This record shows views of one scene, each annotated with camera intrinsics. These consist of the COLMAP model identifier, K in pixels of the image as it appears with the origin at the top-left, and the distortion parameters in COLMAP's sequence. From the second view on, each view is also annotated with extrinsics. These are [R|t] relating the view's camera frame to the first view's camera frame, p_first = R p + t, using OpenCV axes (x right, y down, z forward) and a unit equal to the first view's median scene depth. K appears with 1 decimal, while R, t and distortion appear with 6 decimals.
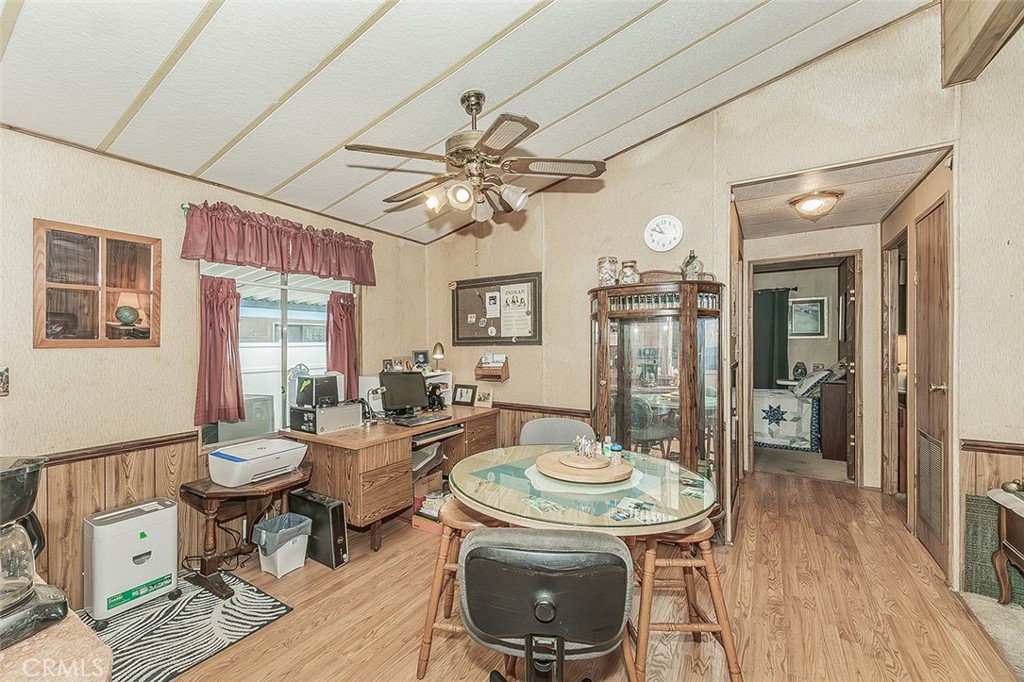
lens RADIAL K [[436.4, 0, 492.7], [0, 436.4, 335.9], [0, 0, 1]] dist [0.001234, -0.000389]
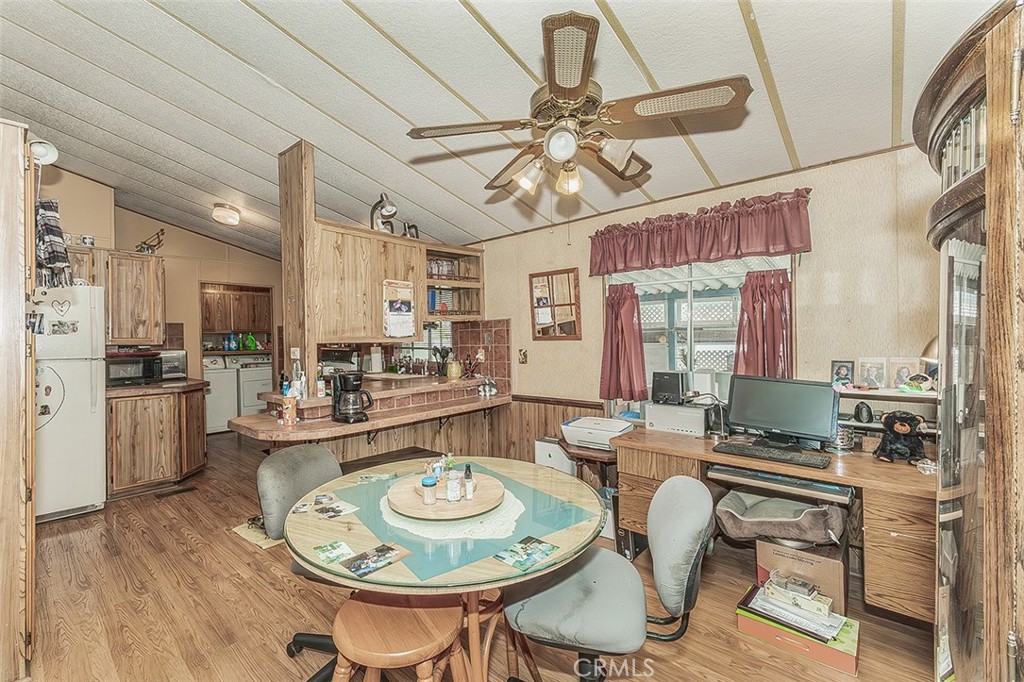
lens RADIAL K [[436.4, 0, 492.7], [0, 436.4, 335.9], [0, 0, 1]] dist [0.001234, -0.000389]
pose [[-0.157895, -0.021008, -0.987232, 0.744920], [0.028457, 0.999262, -0.025816, 0.041590], [0.987046, -0.032170, -0.157181, 0.935767]]
